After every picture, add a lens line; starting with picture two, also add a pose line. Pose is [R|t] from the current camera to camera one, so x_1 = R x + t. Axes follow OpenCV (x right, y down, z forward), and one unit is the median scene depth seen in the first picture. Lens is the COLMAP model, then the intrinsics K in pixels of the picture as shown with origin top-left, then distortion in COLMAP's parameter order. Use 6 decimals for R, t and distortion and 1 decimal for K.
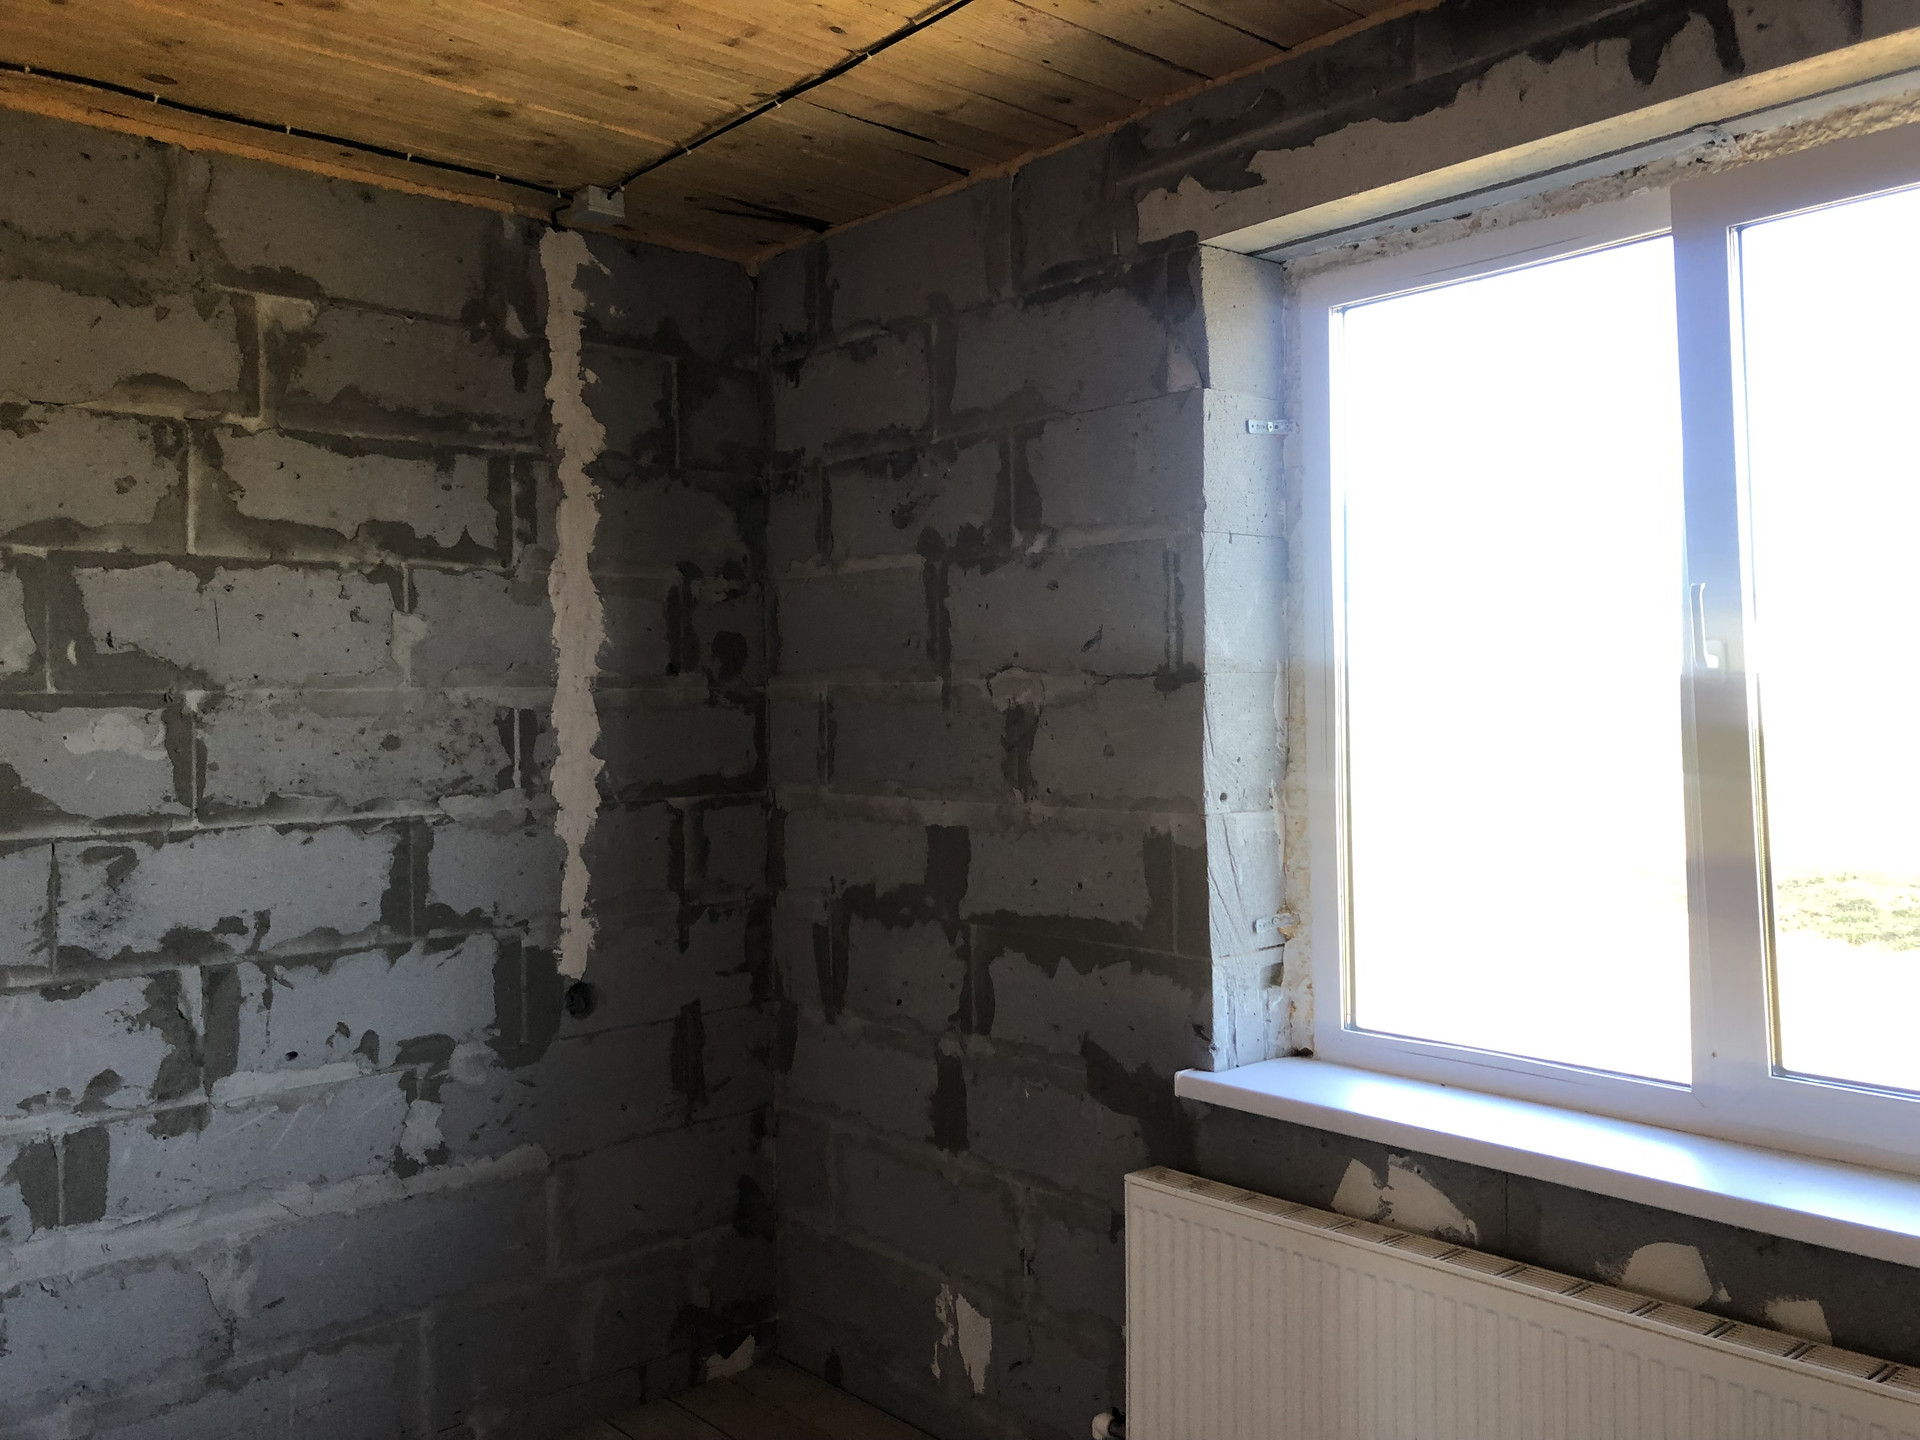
lens RADIAL K [[1578.0, 0, 963.5], [0, 1578.0, 727.5], [0, 0, 1]] dist [0.043294, -0.073413]
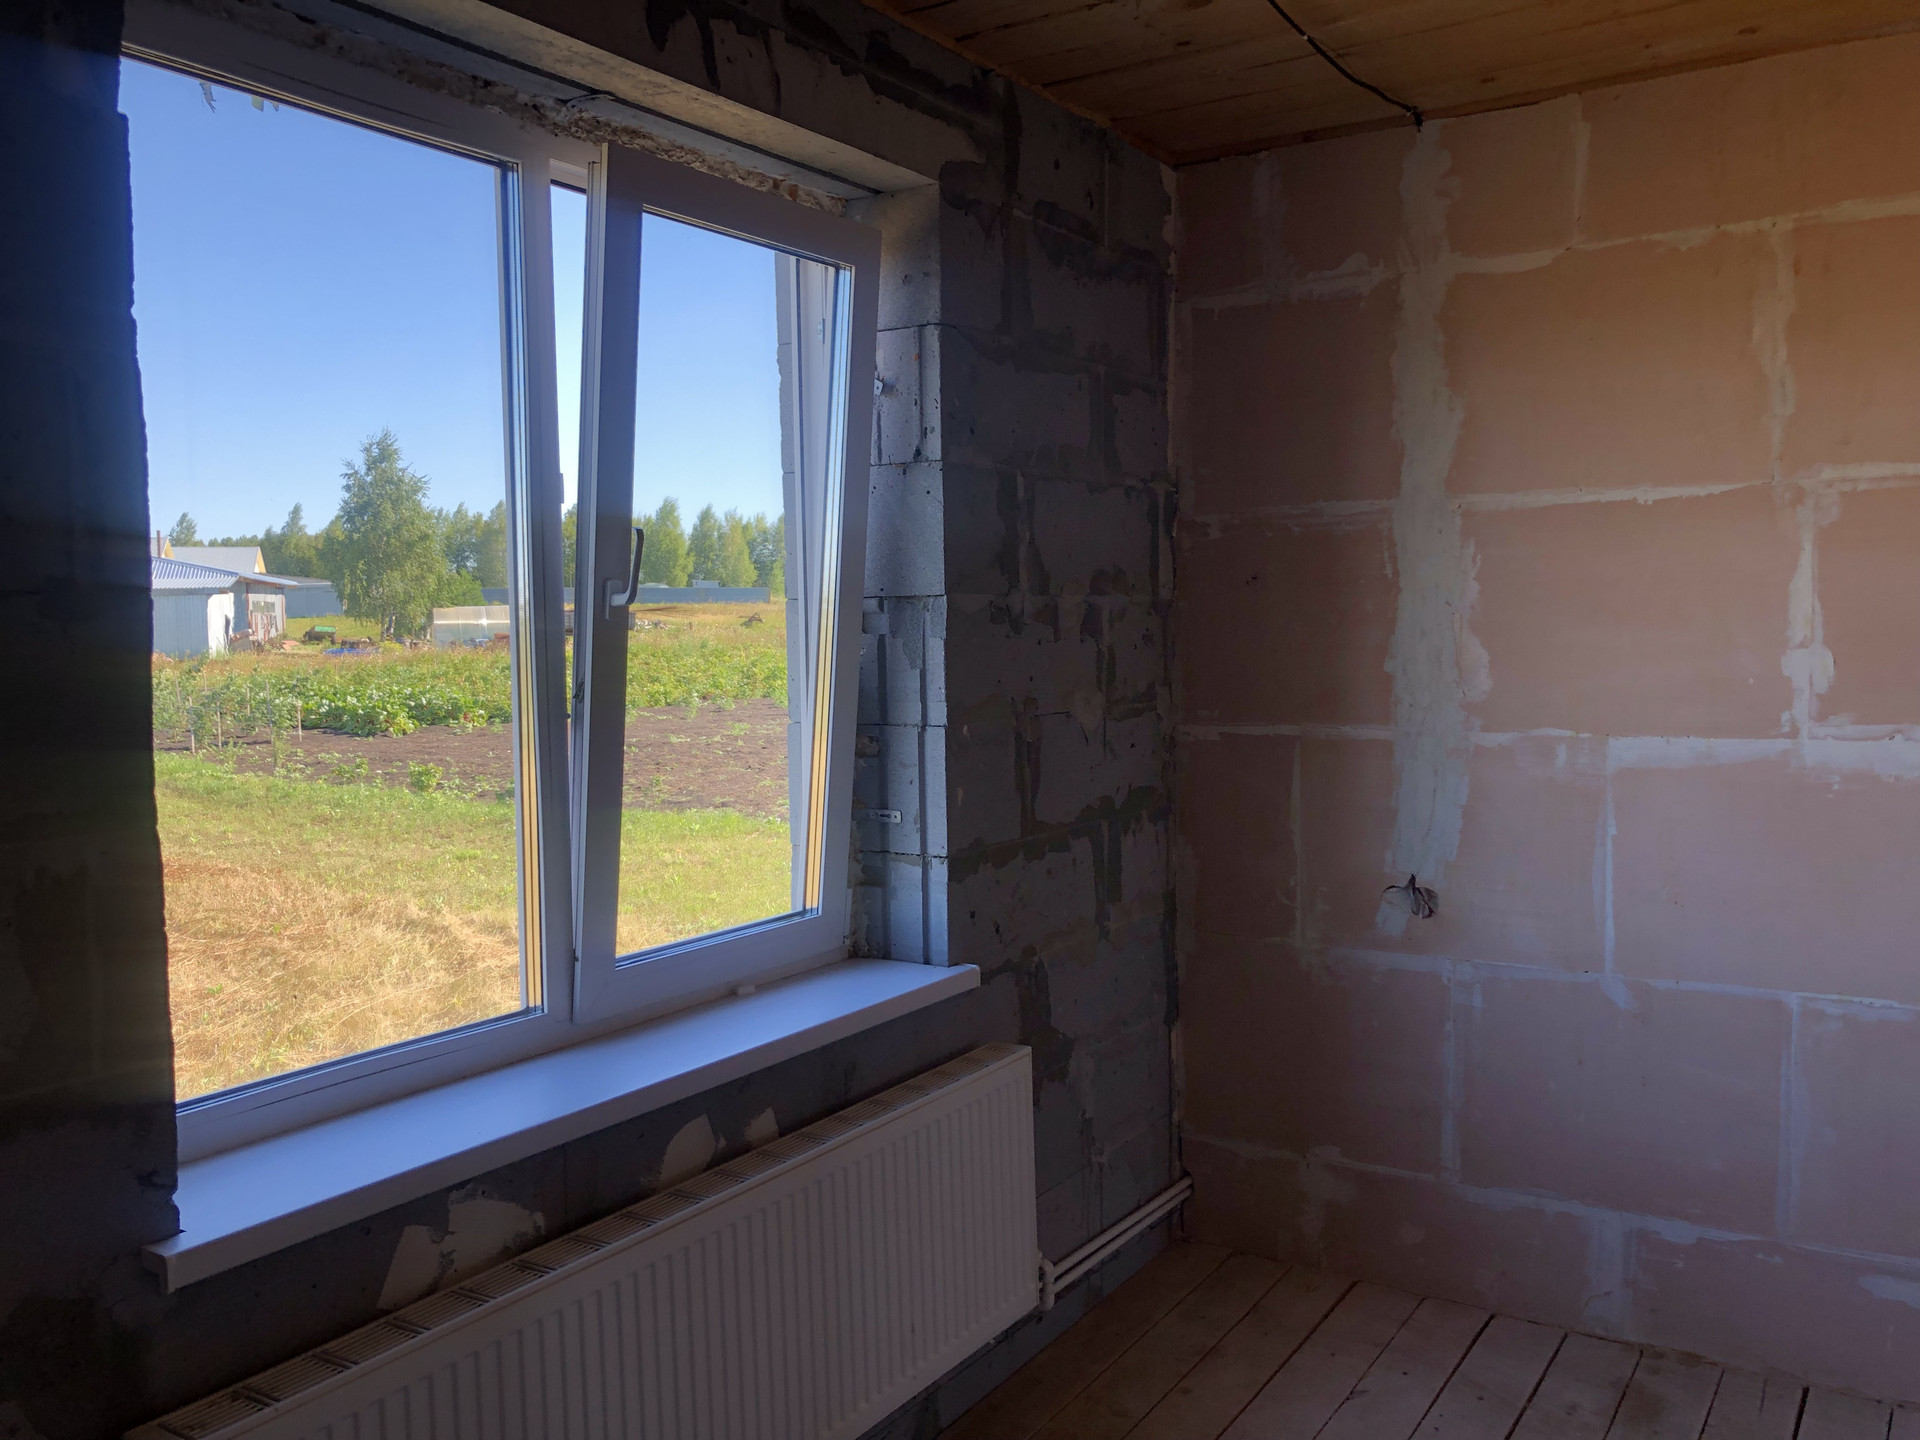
lens RADIAL K [[1578.0, 0, 964.6], [0, 1578.0, 726.8], [0, 0, 1]] dist [0.043294, -0.073413]
pose [[-0.266158, -0.038131, 0.963175, -0.594038], [0.032018, 0.998316, 0.048370, 0.001337], [-0.963398, 0.043713, -0.264489, 0.990655]]
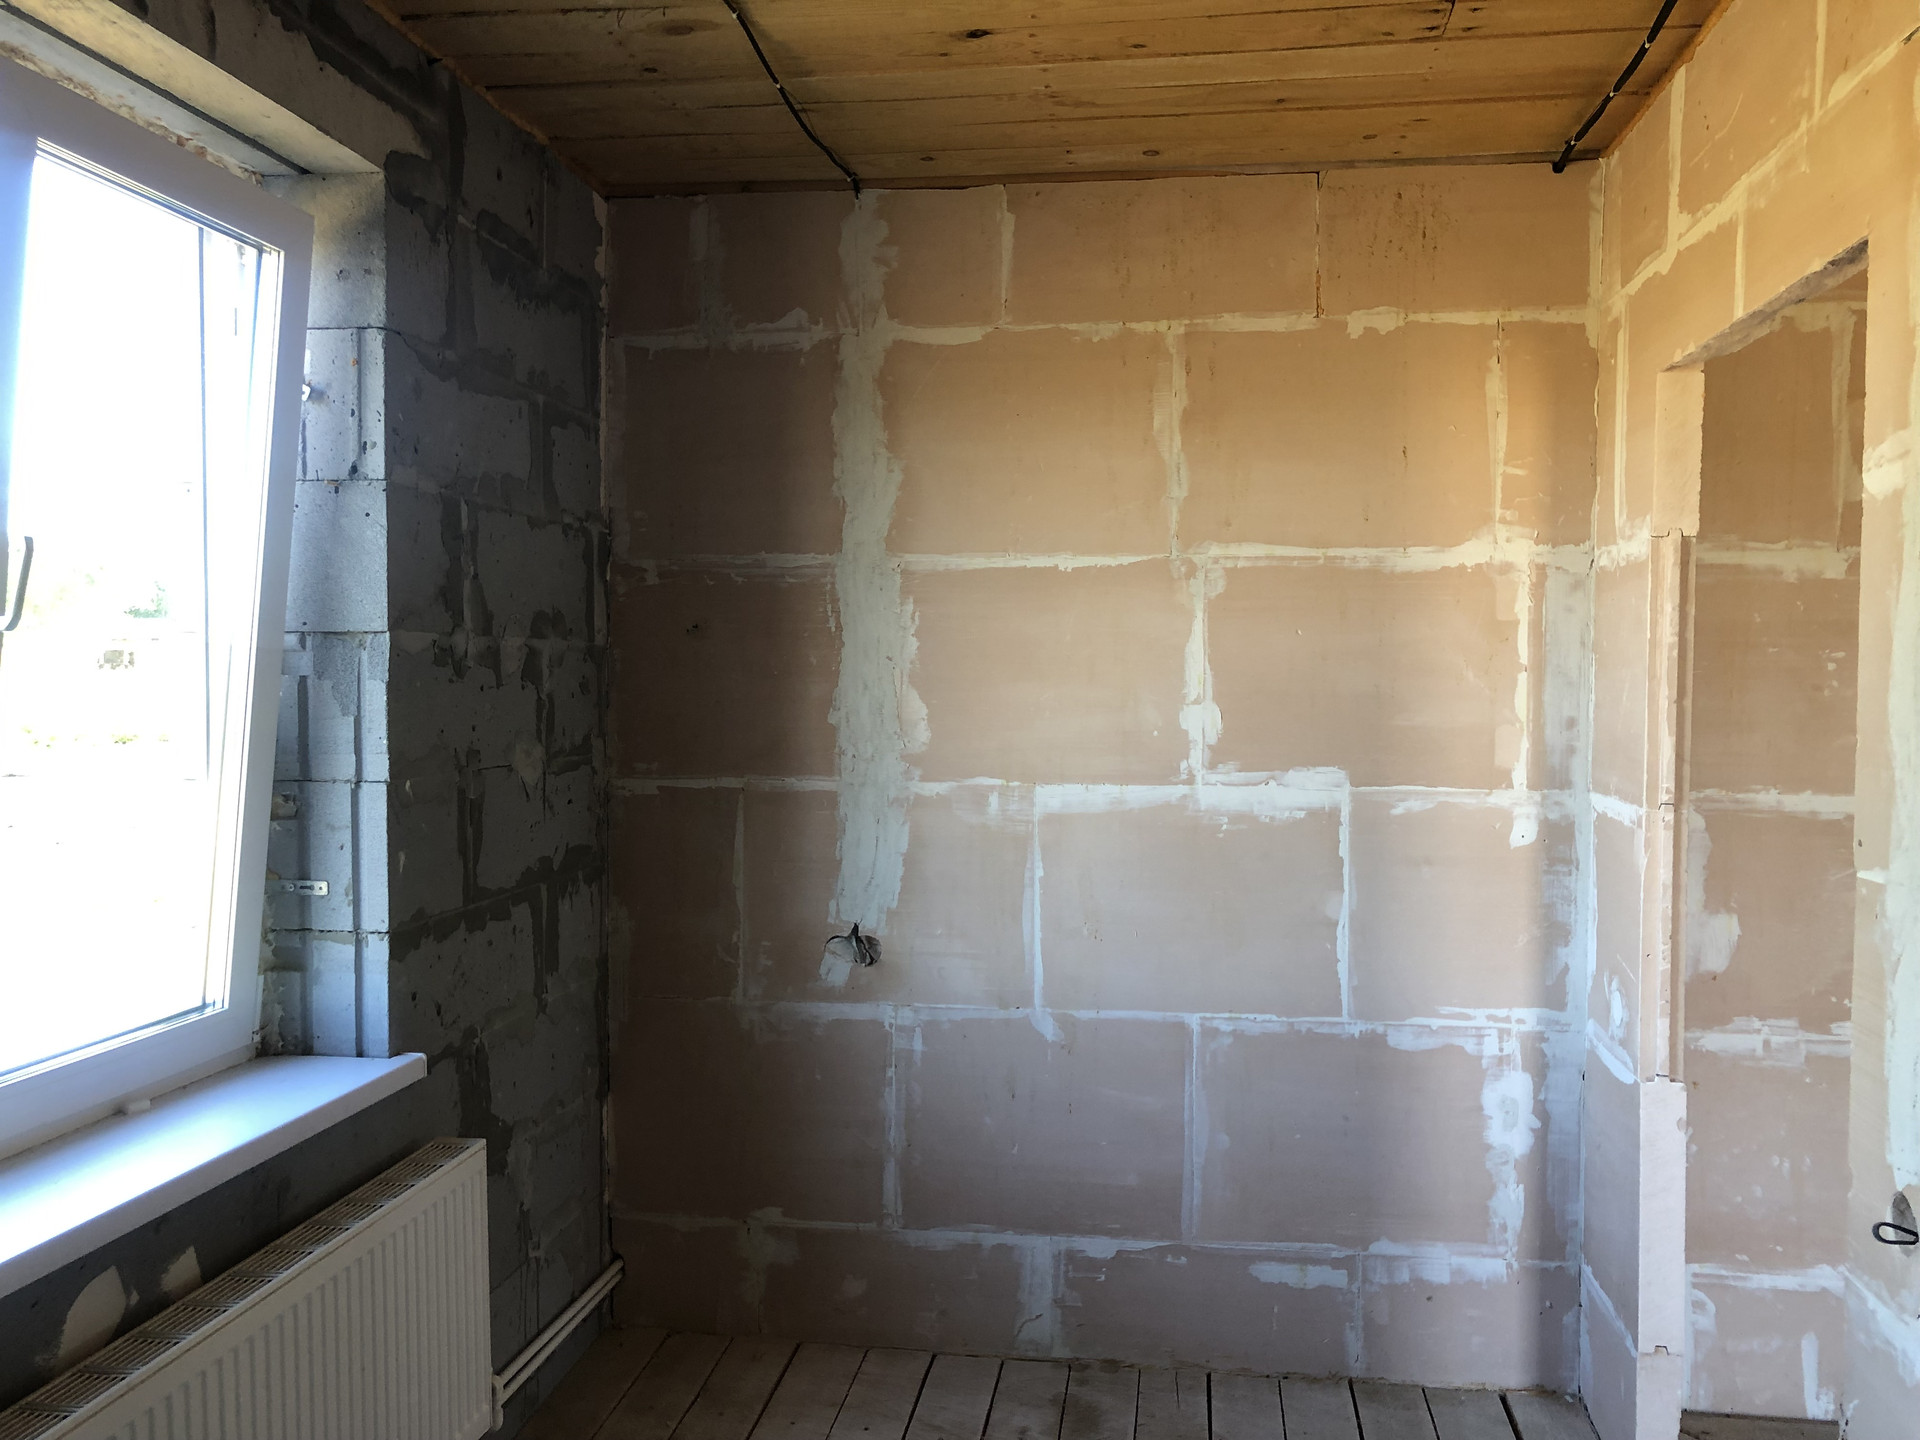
lens RADIAL K [[1578.0, 0, 978.9], [0, 1578.0, 724.3], [0, 0, 1]] dist [0.043294, -0.073413]
pose [[-0.656602, -0.004440, 0.754224, -0.486628], [0.018539, 0.999586, 0.022024, 0.004409], [-0.754009, 0.028444, -0.656248, 1.087727]]
